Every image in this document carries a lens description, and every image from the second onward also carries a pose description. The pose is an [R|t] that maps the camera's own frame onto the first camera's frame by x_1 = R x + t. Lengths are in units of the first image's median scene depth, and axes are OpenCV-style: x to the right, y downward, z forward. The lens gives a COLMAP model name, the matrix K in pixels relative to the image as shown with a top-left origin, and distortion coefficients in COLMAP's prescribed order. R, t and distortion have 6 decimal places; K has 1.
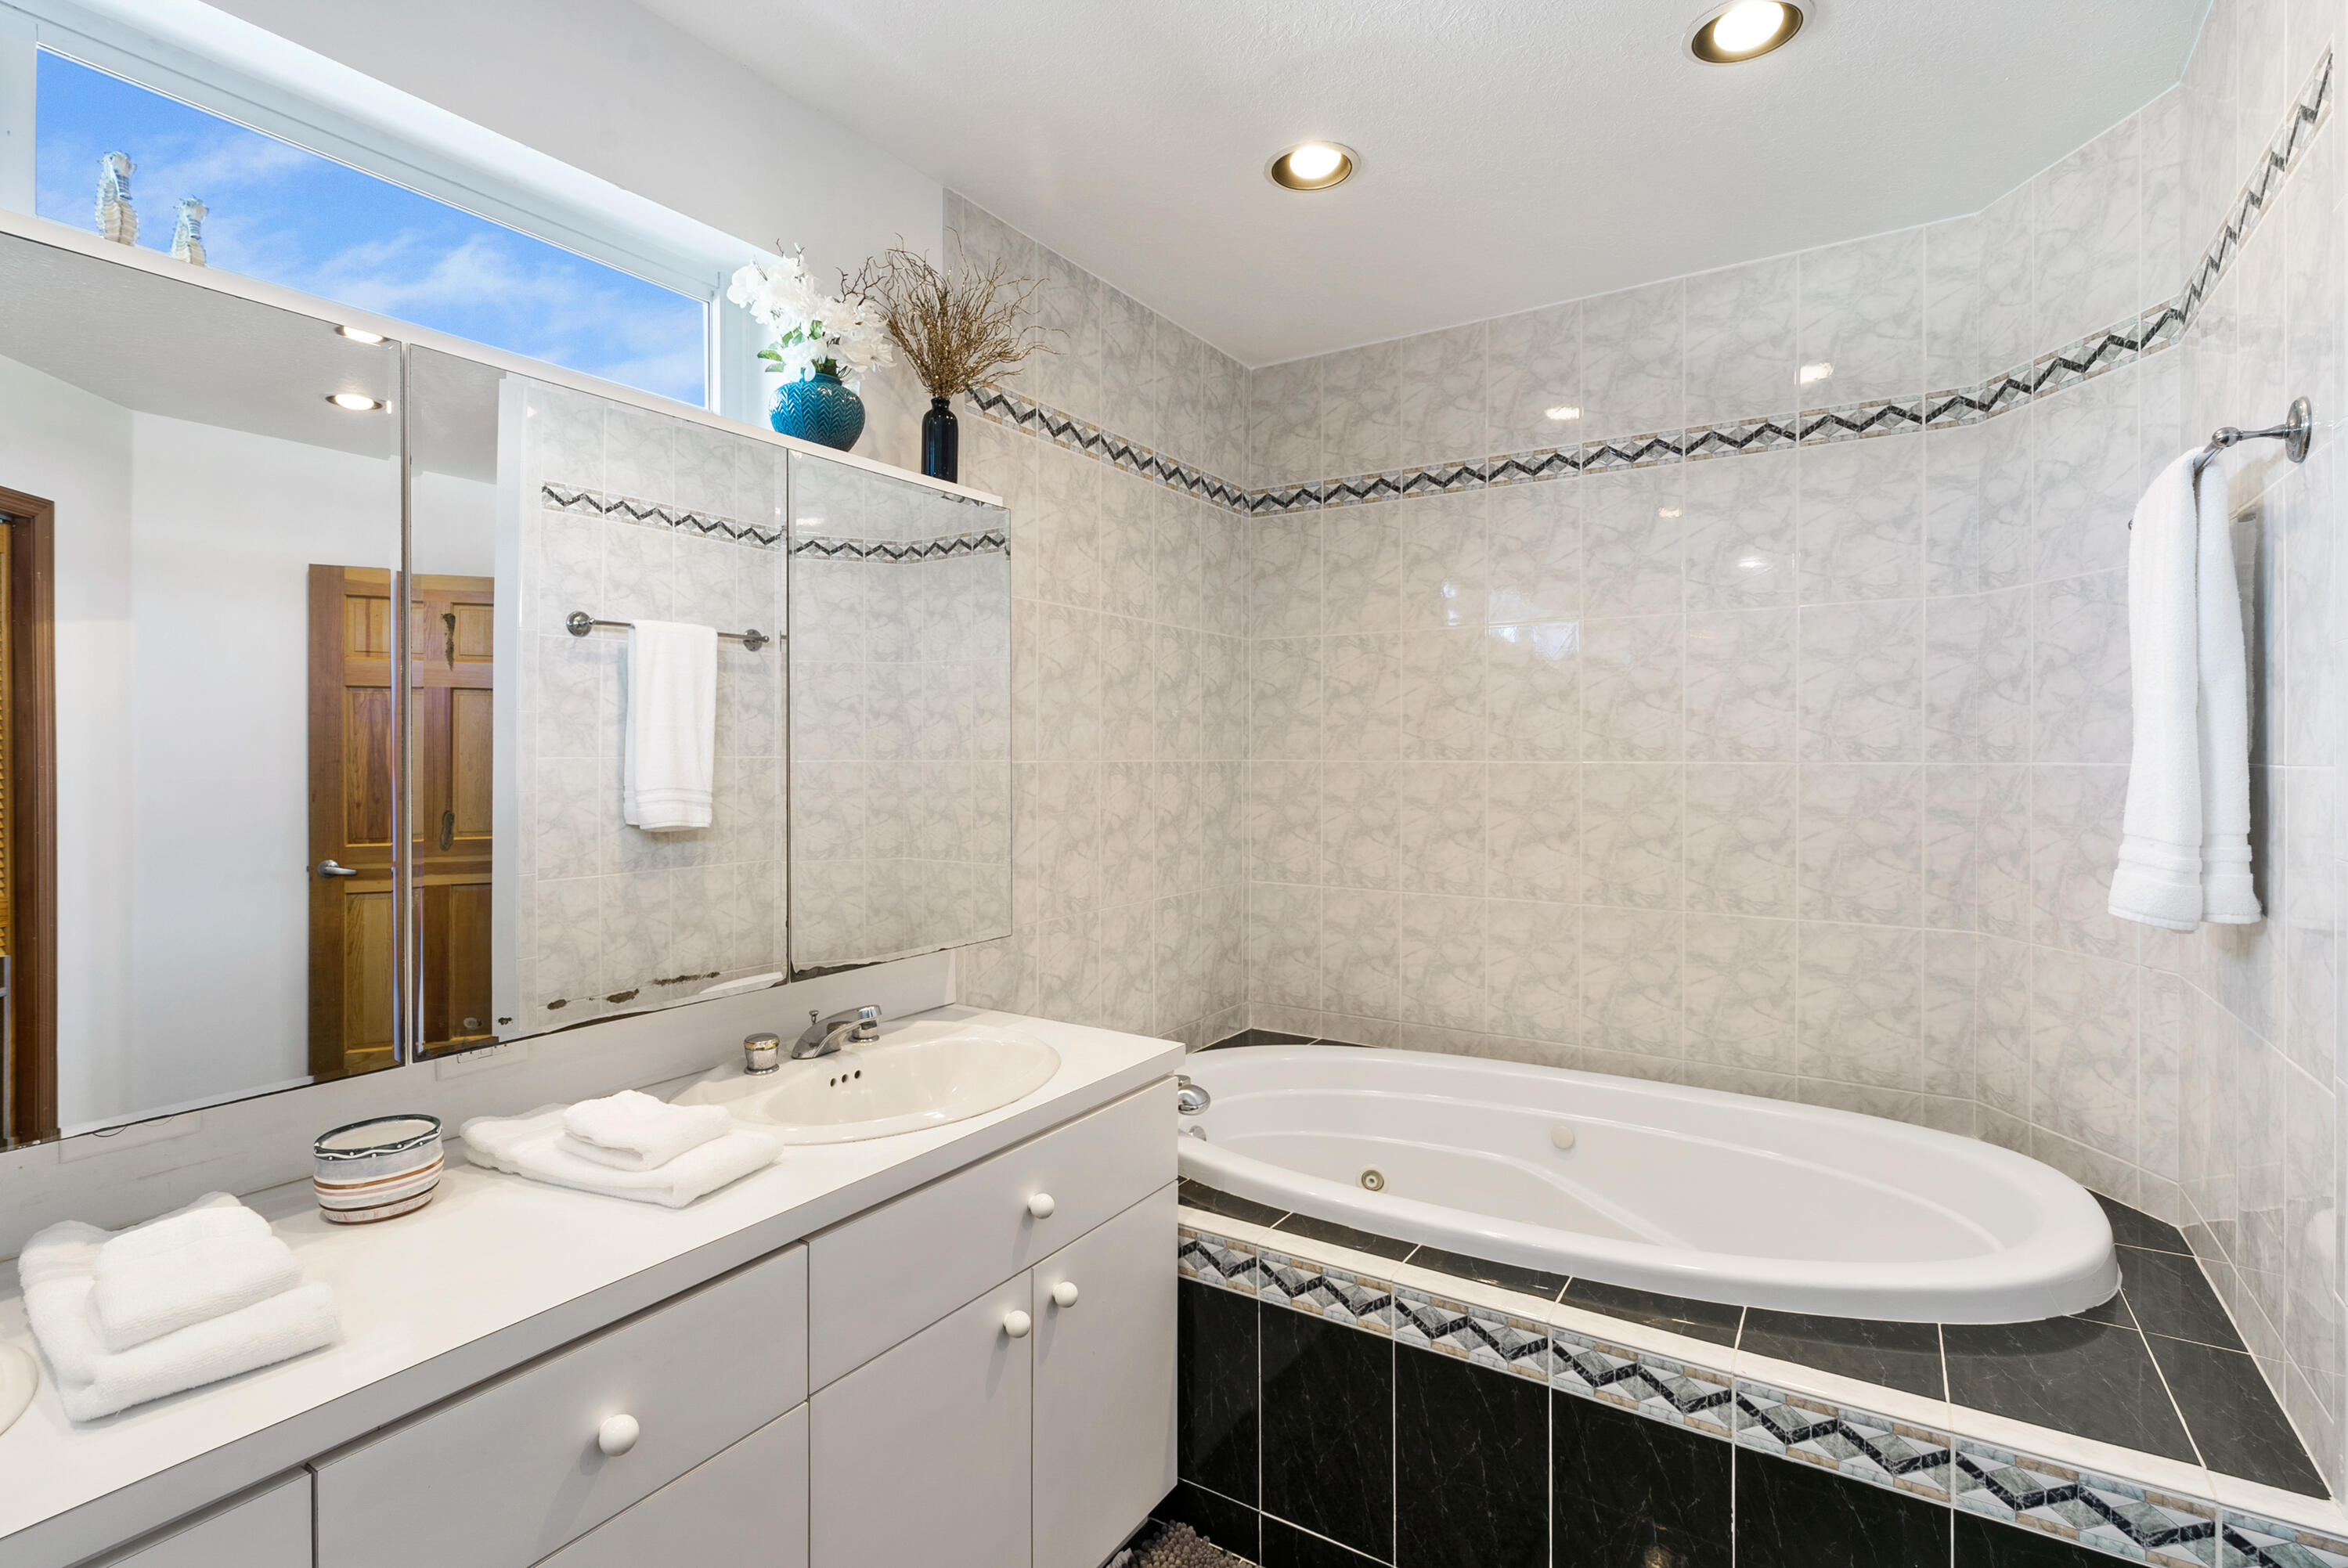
lens RADIAL K [[1081.3, 0, 1174.0], [0, 1081.3, 784.0], [0, 0, 1]] dist [0.002503, 0.000127]
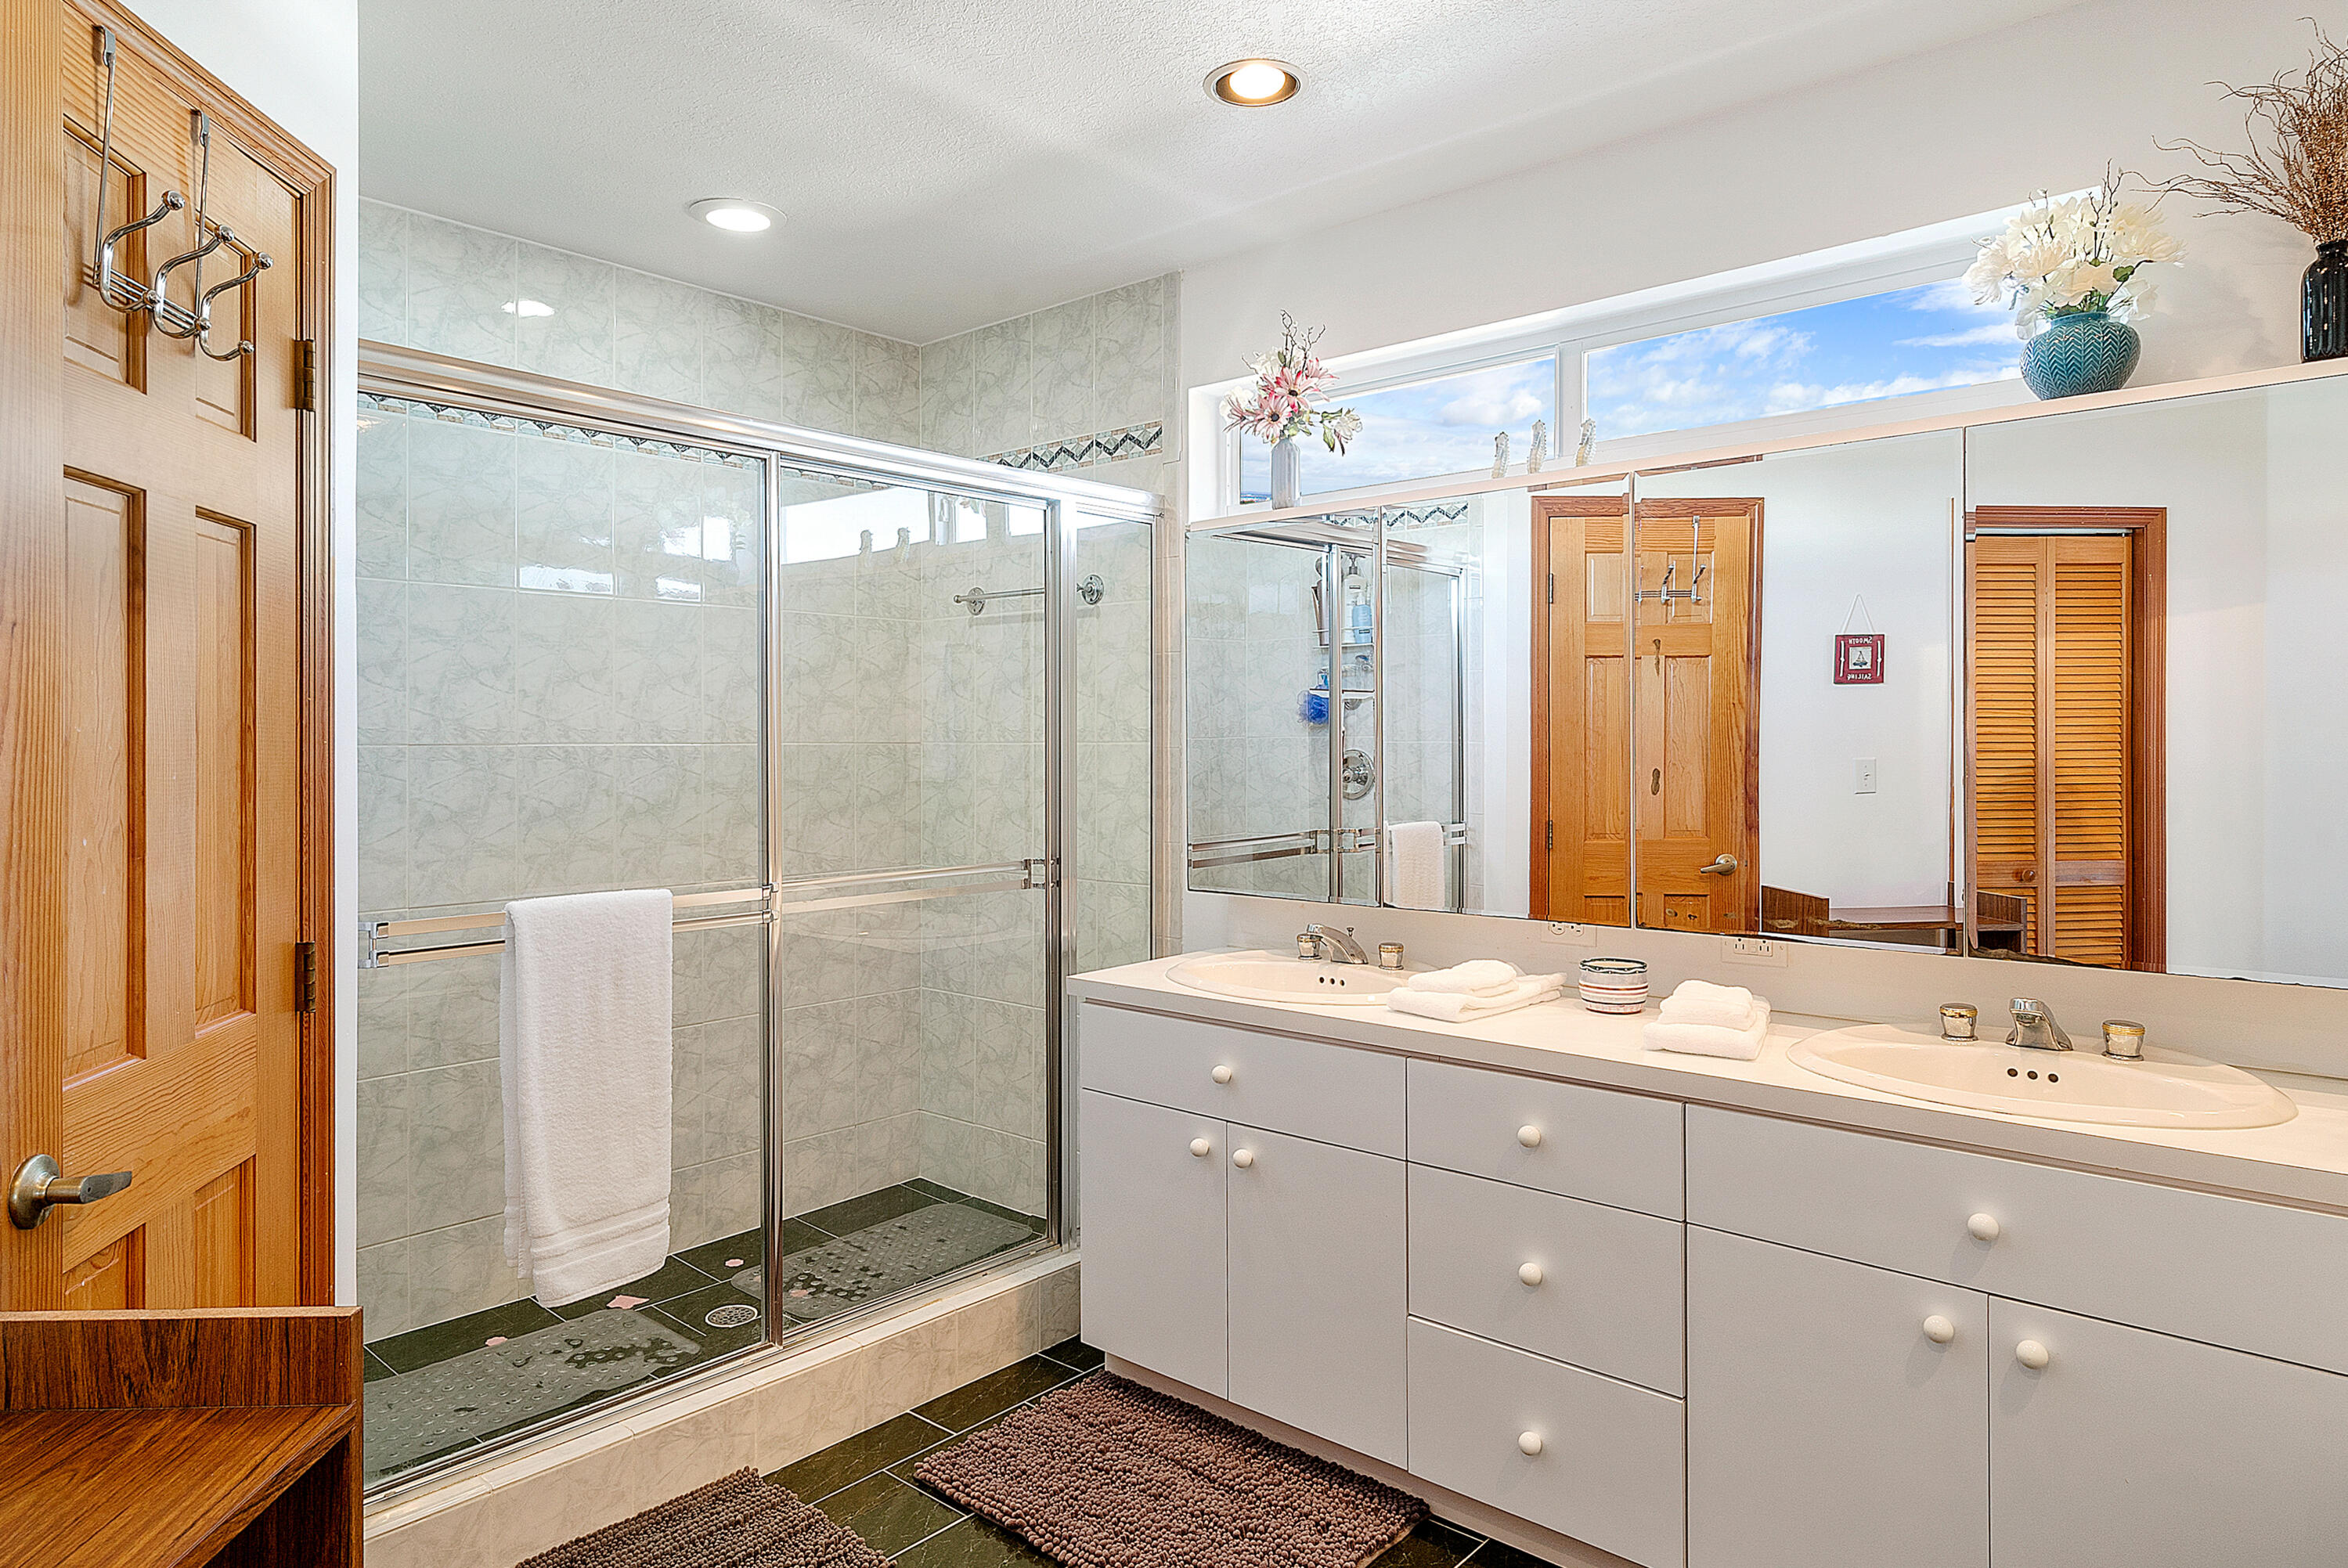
lens RADIAL K [[1339.2, 0, 1174.0], [0, 1339.2, 784.0], [0, 0, 1]] dist [0.001347, 0.000370]
pose [[-0.173191, 0.018562, -0.984713, 0.945472], [-0.004390, 0.999798, 0.019618, -0.001780], [0.984878, 0.007720, -0.173075, 0.448566]]
